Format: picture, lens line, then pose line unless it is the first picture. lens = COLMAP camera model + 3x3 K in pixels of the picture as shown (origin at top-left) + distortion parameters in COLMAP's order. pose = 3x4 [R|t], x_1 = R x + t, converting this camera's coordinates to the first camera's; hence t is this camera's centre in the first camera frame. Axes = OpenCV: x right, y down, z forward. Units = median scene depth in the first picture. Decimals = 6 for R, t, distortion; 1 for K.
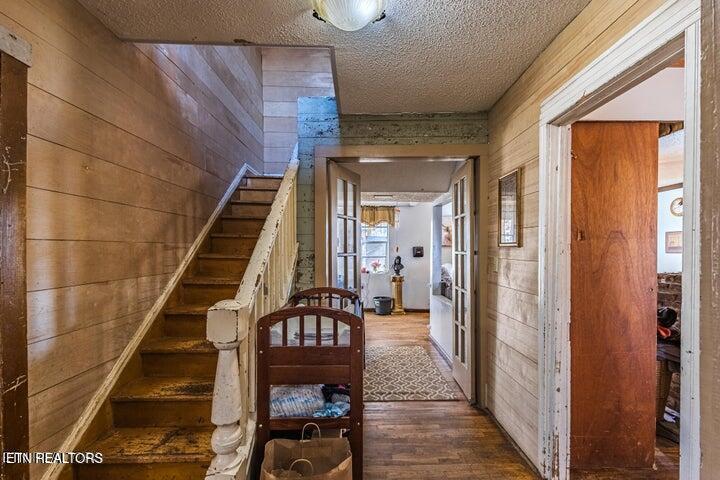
lens RADIAL K [[335.6, 0, 361.6], [0, 335.6, 251.8], [0, 0, 1]] dist [0.000695, -0.000140]
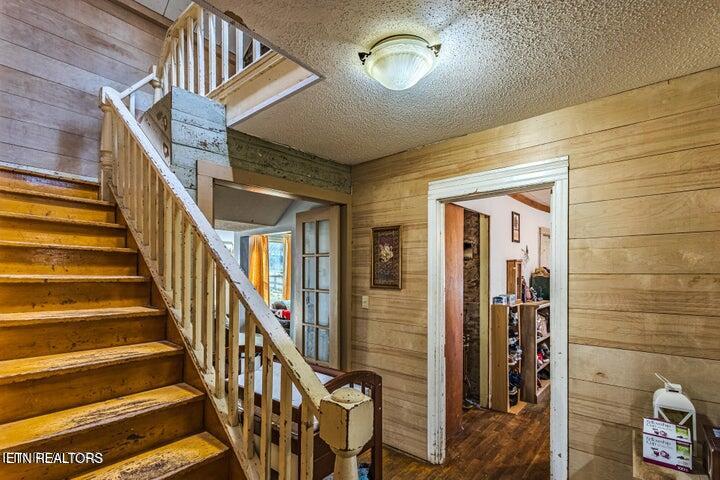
lens RADIAL K [[346.0, 0, 361.1], [0, 346.0, 270.8], [0, 0, 1]] dist [0.000272, 0.000033]
pose [[0.654012, 0.000651, 0.756484, -0.485447], [0.005724, 0.999967, -0.005809, -0.059005], [-0.756463, 0.008130, 0.653986, 0.216709]]
